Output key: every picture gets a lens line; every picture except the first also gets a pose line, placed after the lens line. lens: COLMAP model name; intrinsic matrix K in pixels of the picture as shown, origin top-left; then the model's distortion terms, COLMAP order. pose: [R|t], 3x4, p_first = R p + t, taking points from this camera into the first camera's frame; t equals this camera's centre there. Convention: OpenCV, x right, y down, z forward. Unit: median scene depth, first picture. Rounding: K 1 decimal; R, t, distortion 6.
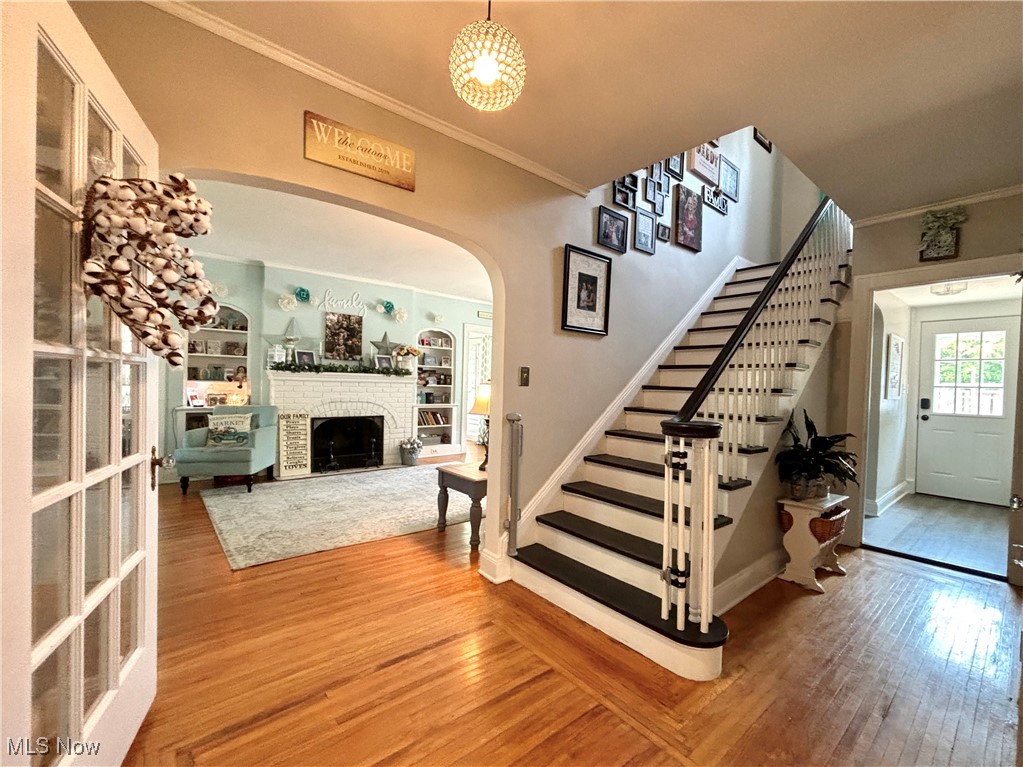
lens RADIAL K [[417.9, 0, 516.2], [0, 417.9, 380.6], [0, 0, 1]] dist [-0.003948, -0.000090]
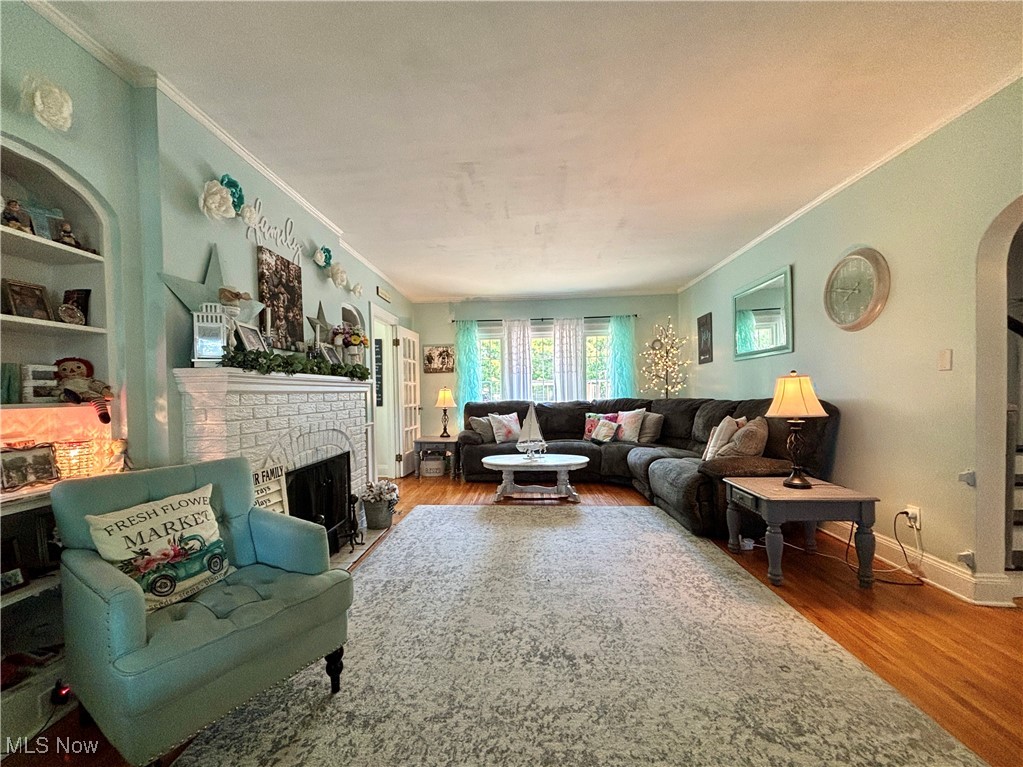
lens RADIAL K [[417.9, 0, 512.7], [0, 417.9, 394.8], [0, 0, 1]] dist [-0.003948, -0.000090]
pose [[0.727799, -0.050822, 0.683905, -0.620957], [0.037338, 0.998708, 0.034482, -0.002653], [-0.684773, 0.000440, 0.728756, 0.501258]]
